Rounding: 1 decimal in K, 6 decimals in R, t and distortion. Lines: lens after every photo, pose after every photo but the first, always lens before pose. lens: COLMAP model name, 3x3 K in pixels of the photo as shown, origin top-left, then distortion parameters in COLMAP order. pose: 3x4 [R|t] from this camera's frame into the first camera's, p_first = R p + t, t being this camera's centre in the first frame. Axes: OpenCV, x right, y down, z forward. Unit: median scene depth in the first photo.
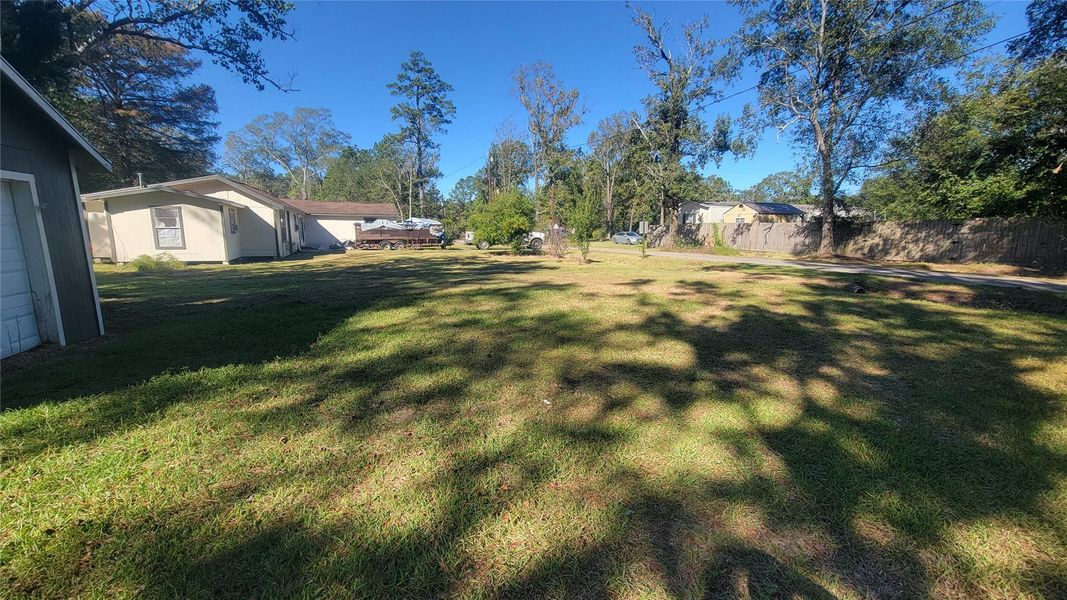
lens RADIAL K [[433.6, 0, 533.0], [0, 433.6, 303.2], [0, 0, 1]] dist [-0.002020, 0.000584]
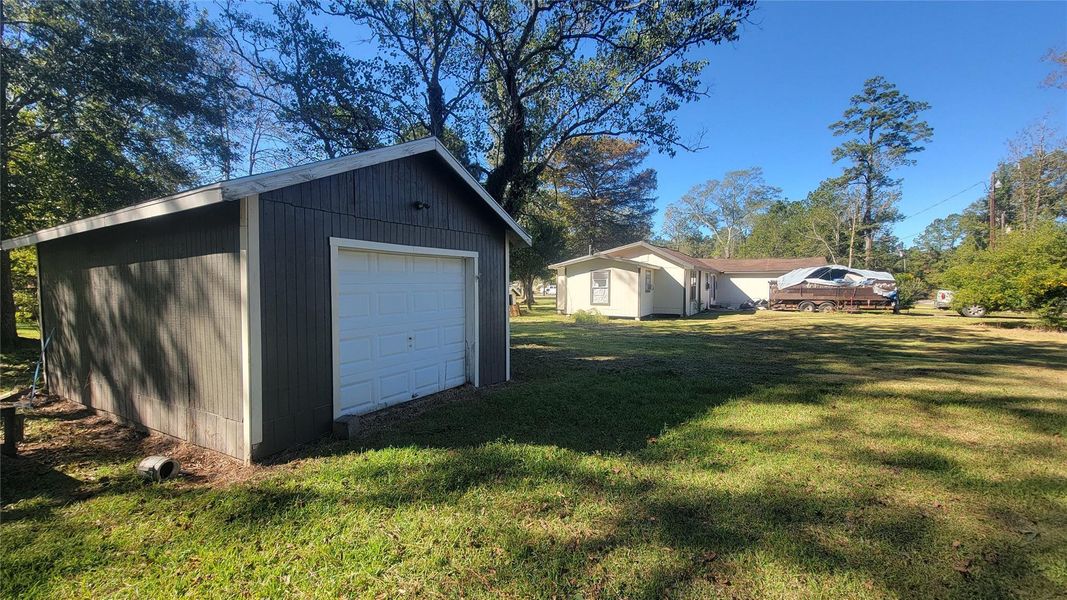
lens RADIAL K [[433.6, 0, 528.2], [0, 433.6, 303.3], [0, 0, 1]] dist [-0.002020, 0.000584]
pose [[0.611190, 0.026621, -0.791036, -0.009900], [-0.128661, 0.989483, -0.066110, -0.022840], [0.780957, 0.142182, 0.608187, 0.104642]]
